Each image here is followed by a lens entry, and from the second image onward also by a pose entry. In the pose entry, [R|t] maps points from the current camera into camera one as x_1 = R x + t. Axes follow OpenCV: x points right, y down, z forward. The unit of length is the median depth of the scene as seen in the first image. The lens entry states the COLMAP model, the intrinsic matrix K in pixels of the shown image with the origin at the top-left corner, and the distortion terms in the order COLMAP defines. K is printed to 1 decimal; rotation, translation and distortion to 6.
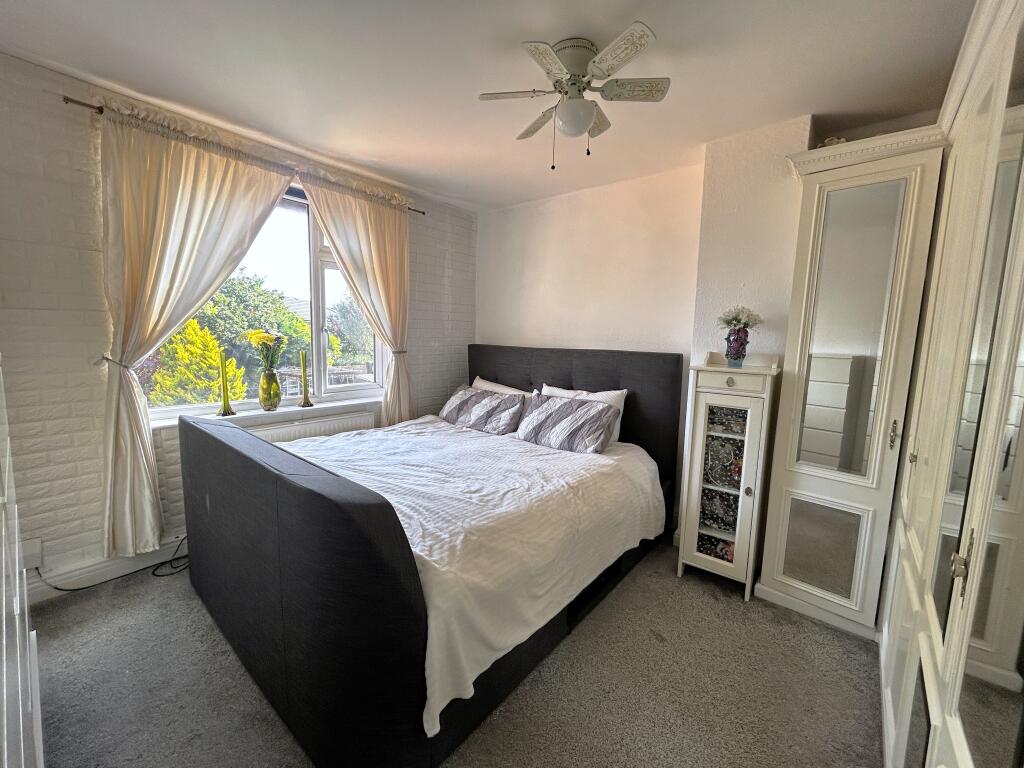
lens RADIAL K [[414.6, 0, 508.7], [0, 414.6, 383.4], [0, 0, 1]] dist [-0.002493, -0.000614]
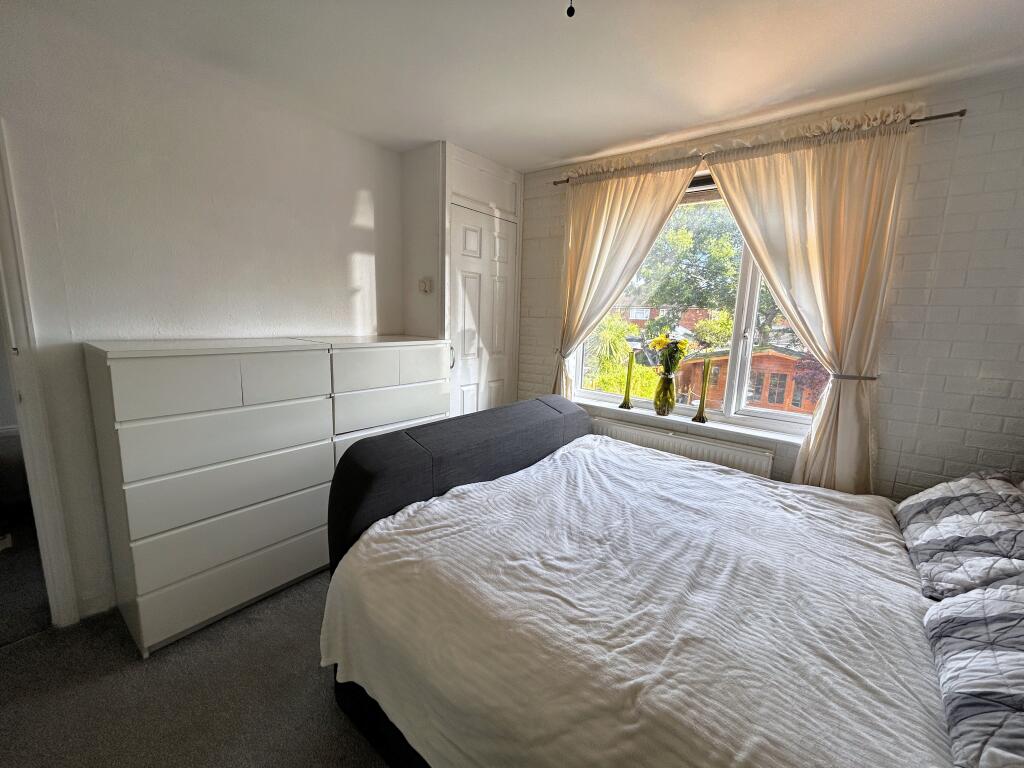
lens RADIAL K [[414.6, 0, 509.5], [0, 414.6, 379.8], [0, 0, 1]] dist [-0.002493, -0.000614]
pose [[0.021771, 0.131821, -0.991034, 0.417096], [-0.151901, 0.980197, 0.127042, -0.092523], [0.988156, 0.147773, 0.041363, 0.621715]]
